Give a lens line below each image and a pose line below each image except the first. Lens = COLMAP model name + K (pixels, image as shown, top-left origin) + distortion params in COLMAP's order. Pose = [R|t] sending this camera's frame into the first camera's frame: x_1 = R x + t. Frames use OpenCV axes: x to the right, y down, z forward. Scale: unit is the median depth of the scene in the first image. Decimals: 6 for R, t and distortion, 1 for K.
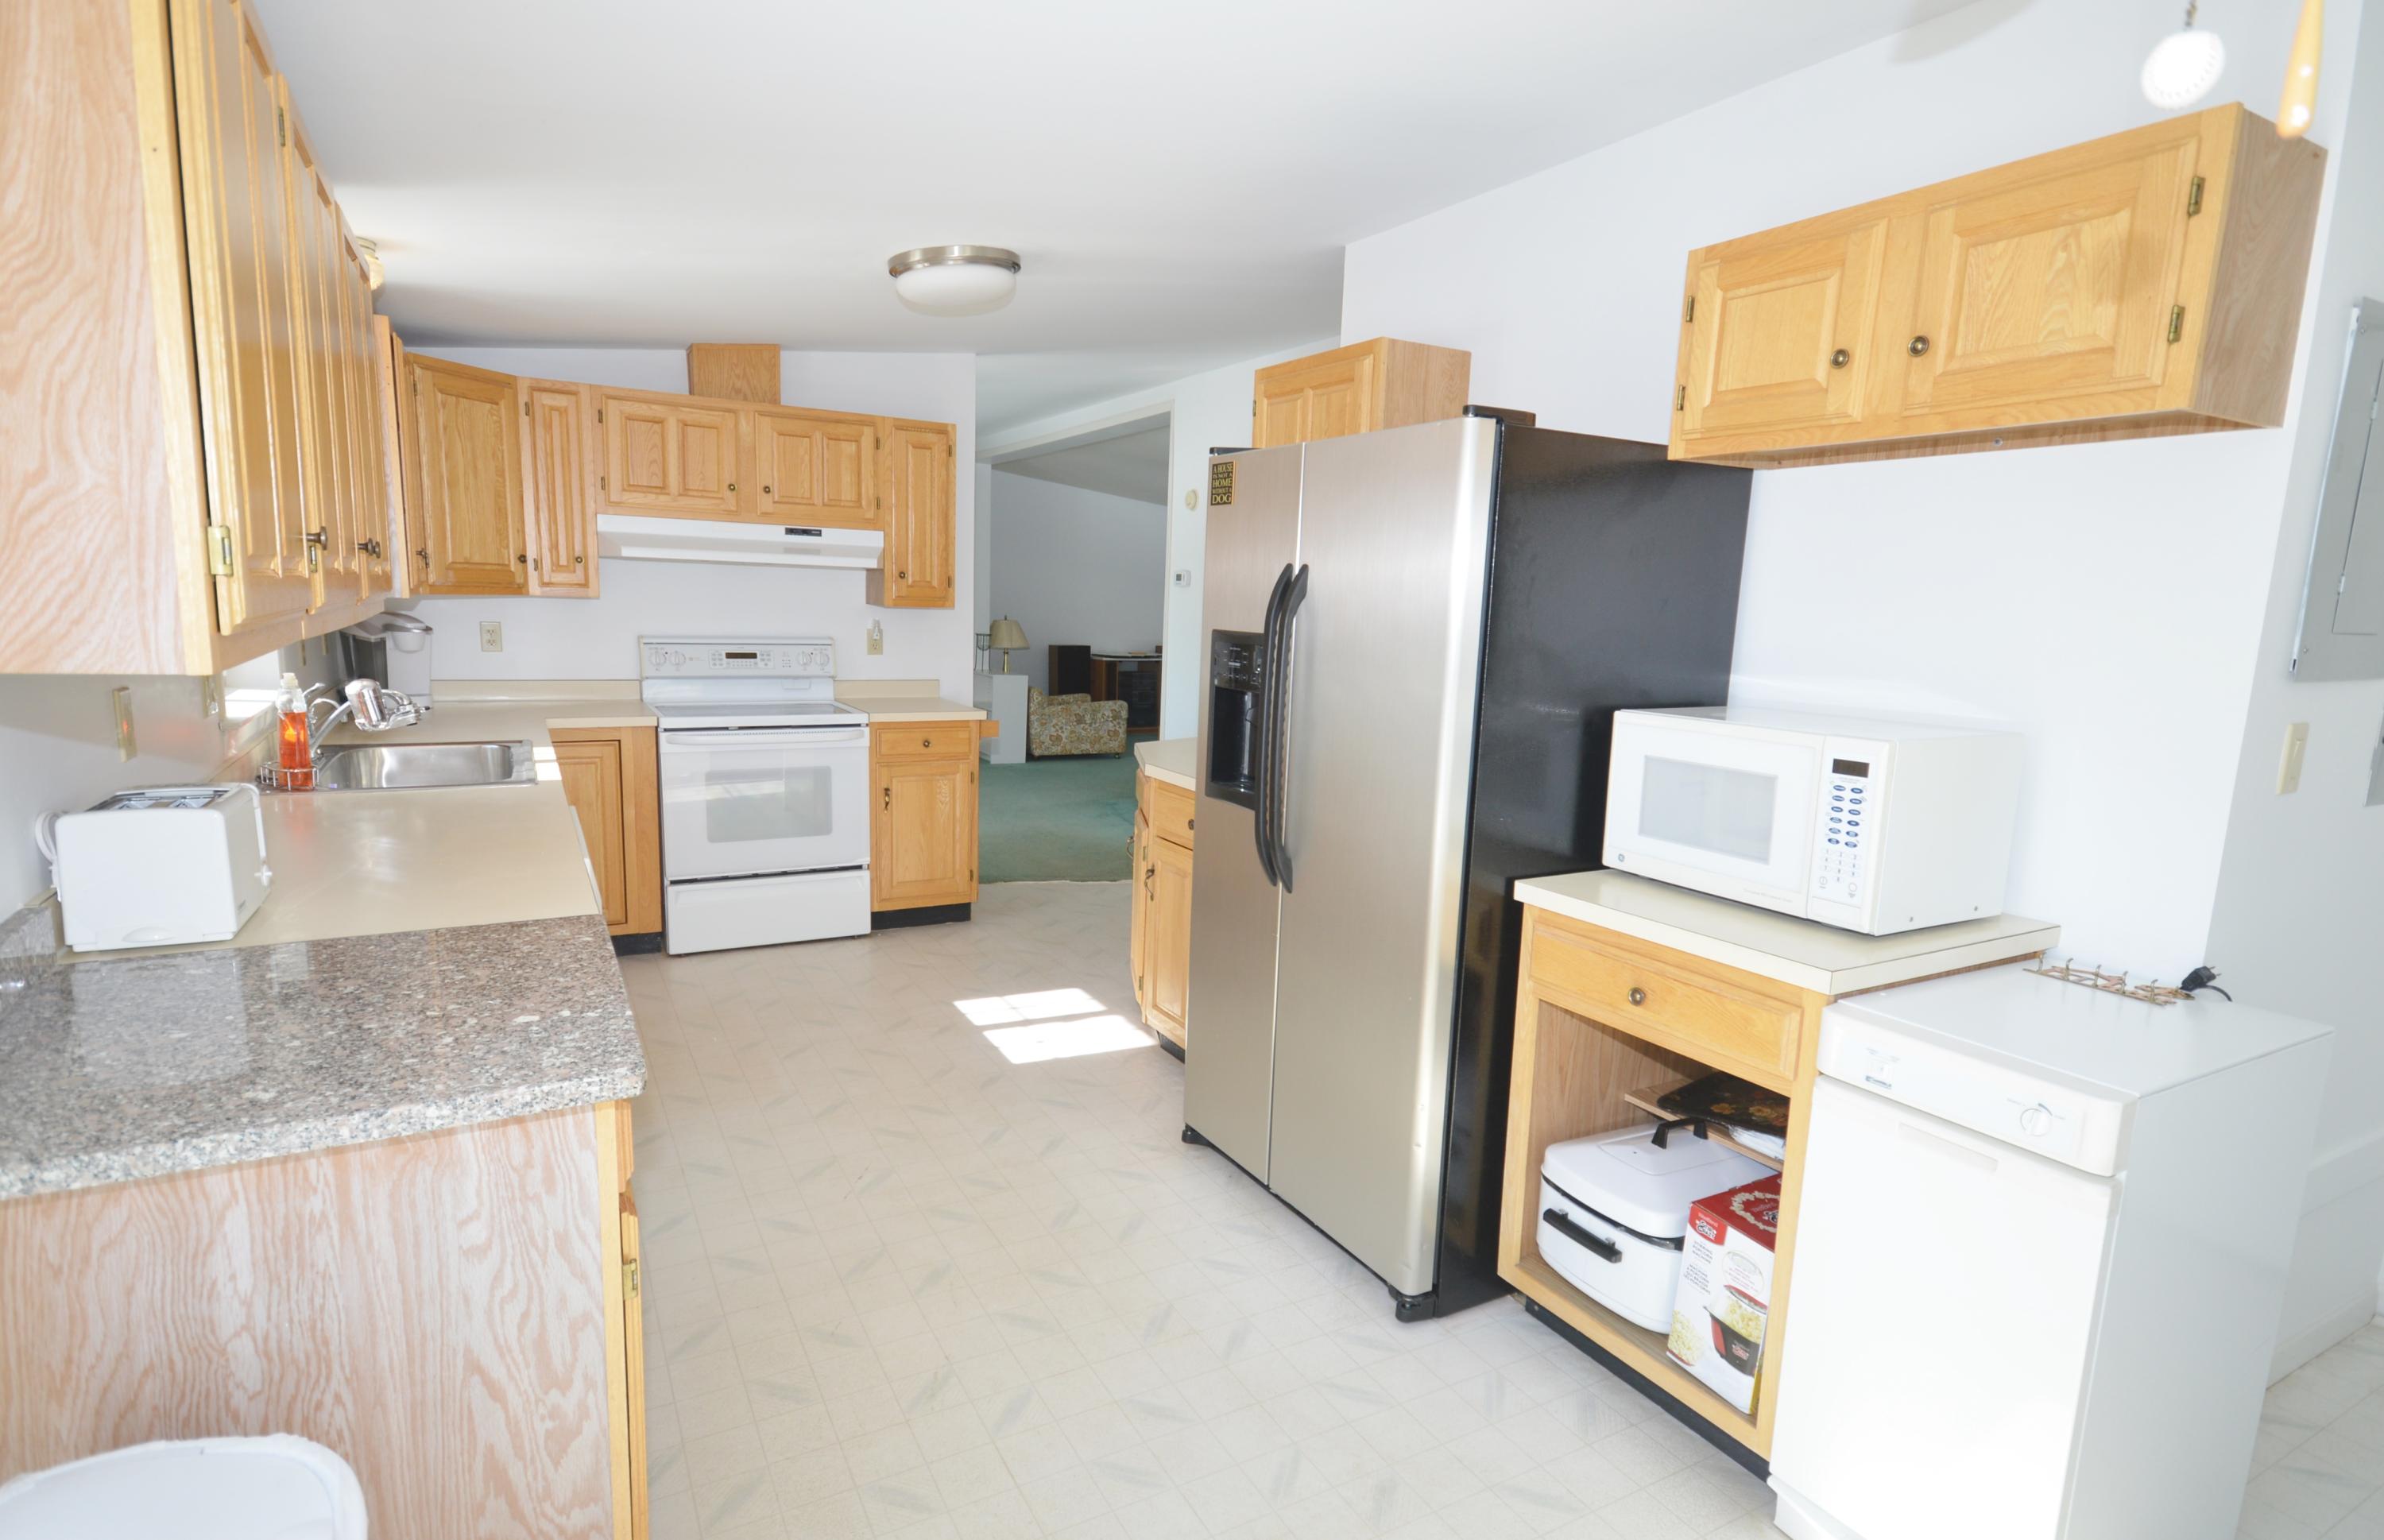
lens RADIAL K [[1223.8, 0, 1192.3], [0, 1223.8, 803.7], [0, 0, 1]] dist [0.023129, 0.000540]
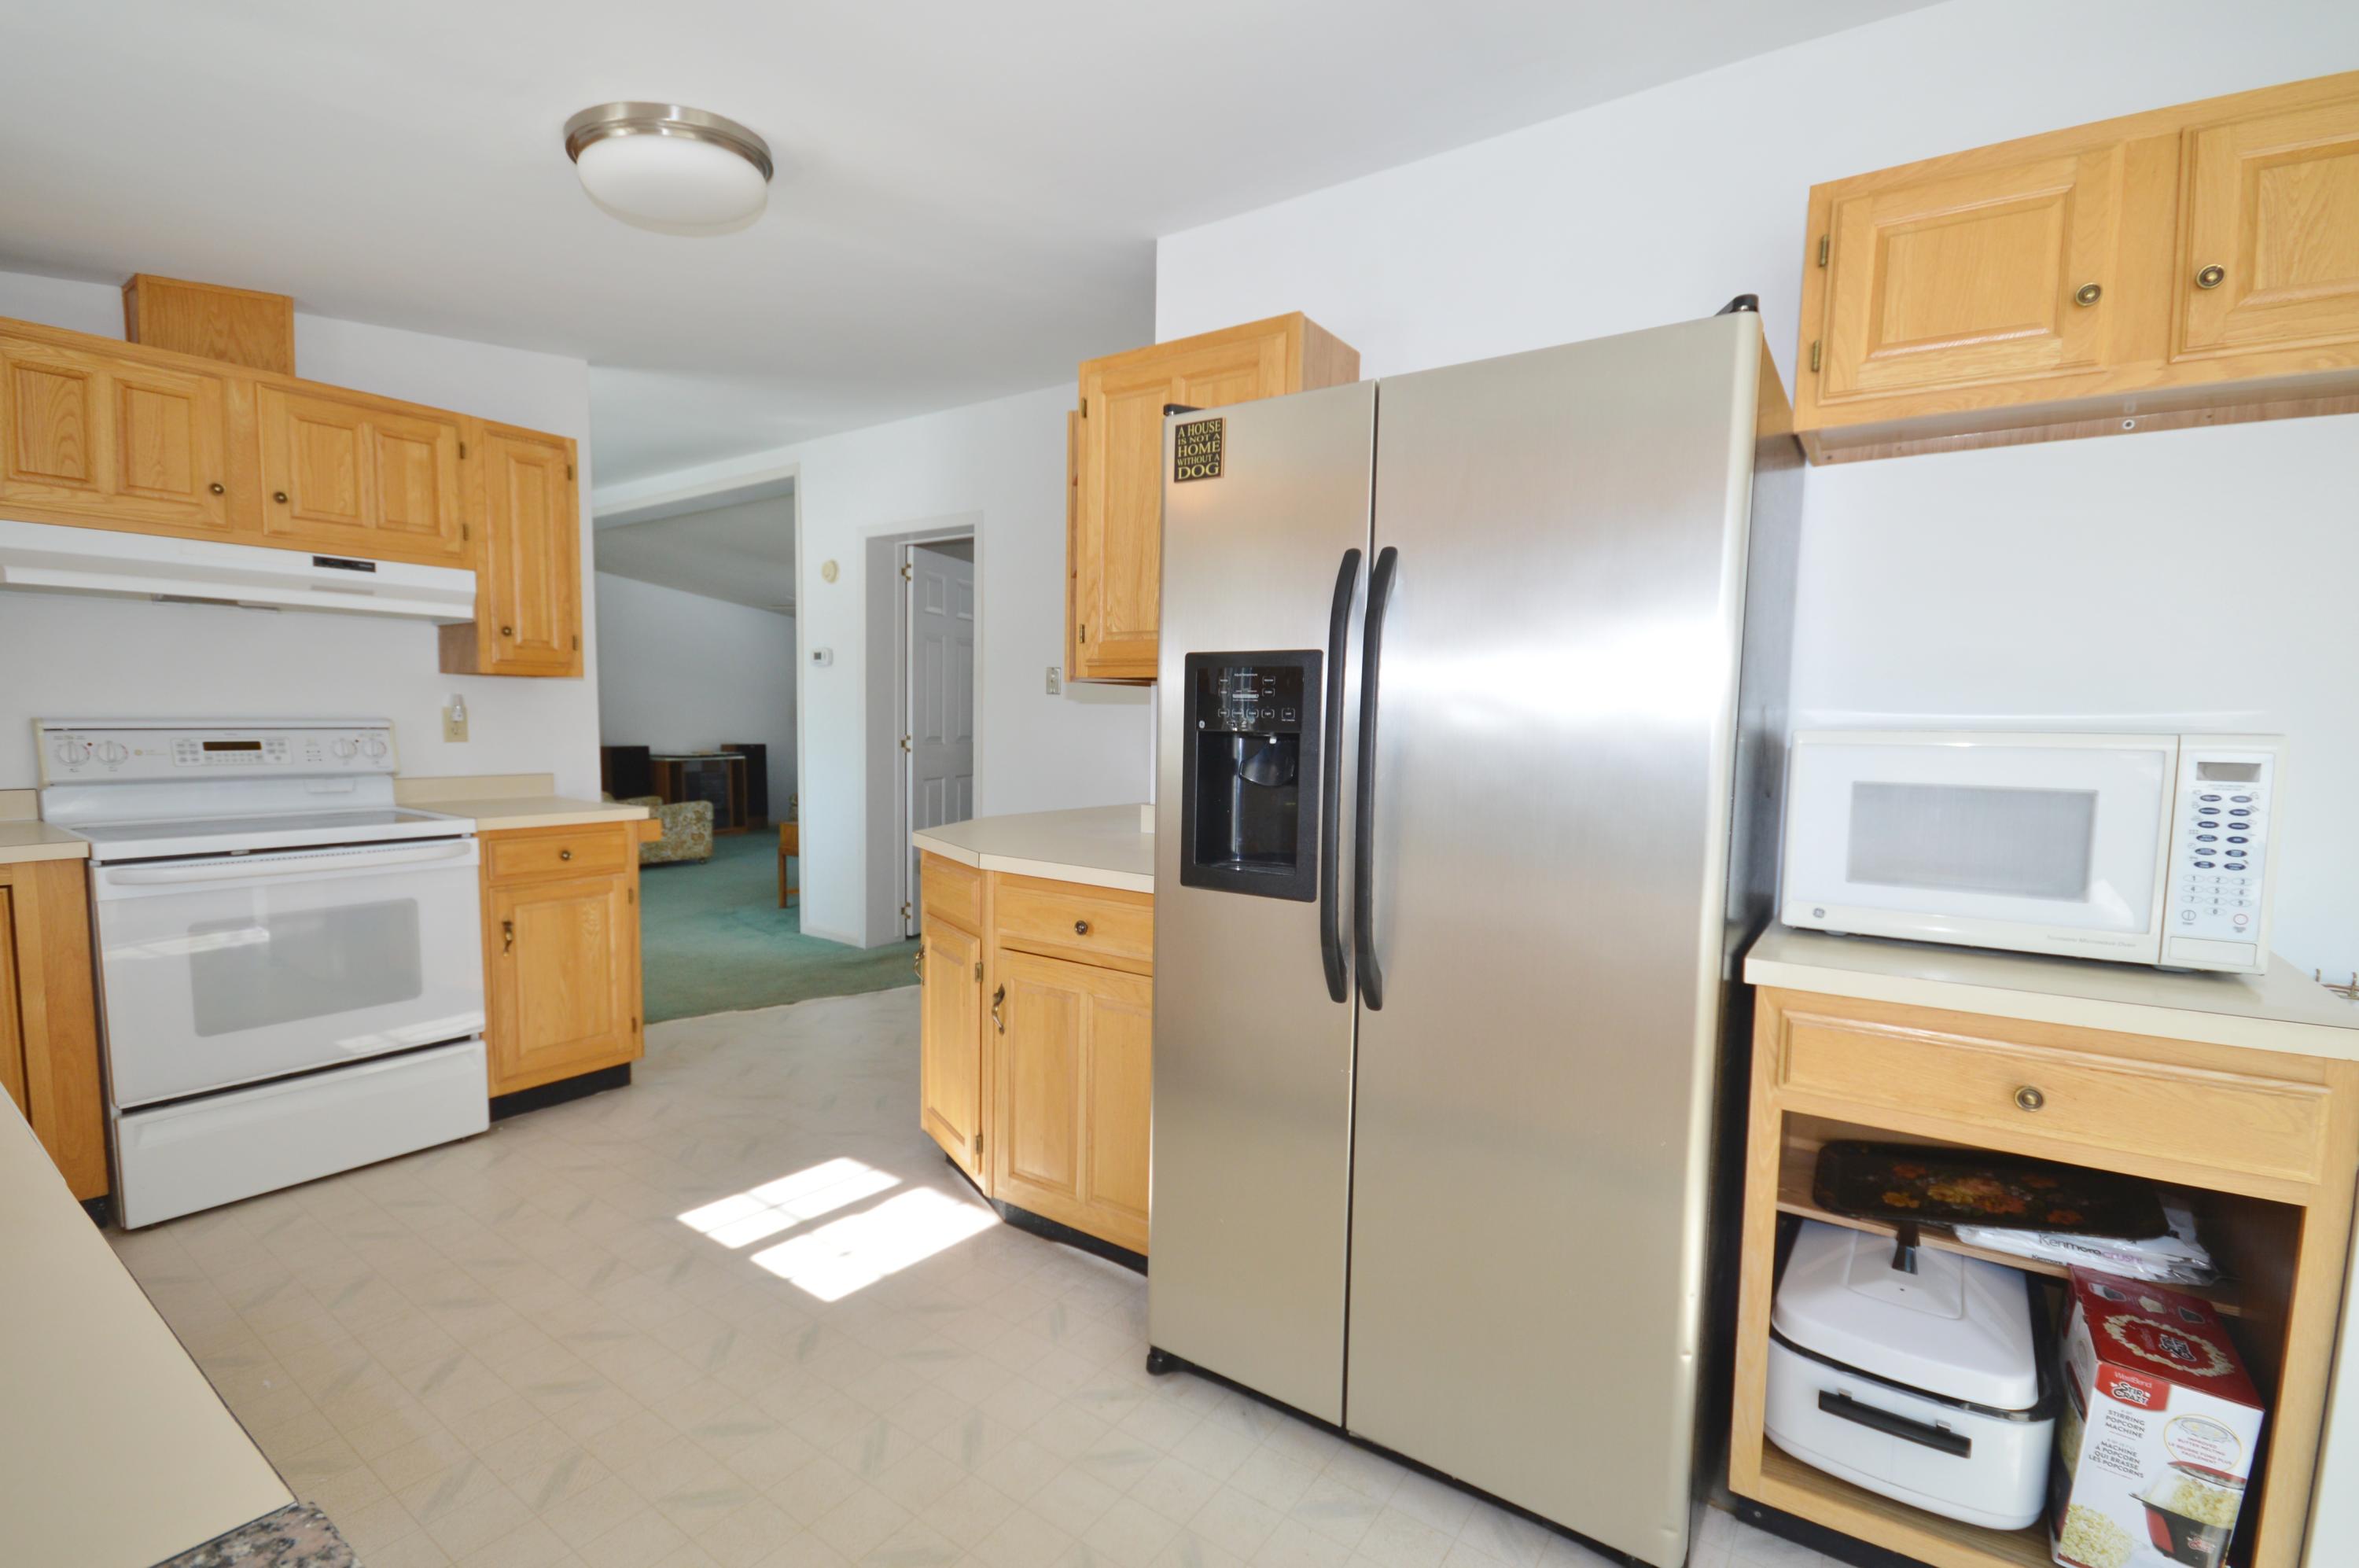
lens RADIAL K [[1035.2, 0, 1177.8], [0, 1035.2, 817.3], [0, 0, 1]] dist [0.028663, -0.021755]
pose [[0.900523, -0.060097, 0.430636, -0.159442], [0.087454, 0.995197, -0.043995, -0.012413], [-0.425924, 0.077280, 0.901453, 0.286083]]
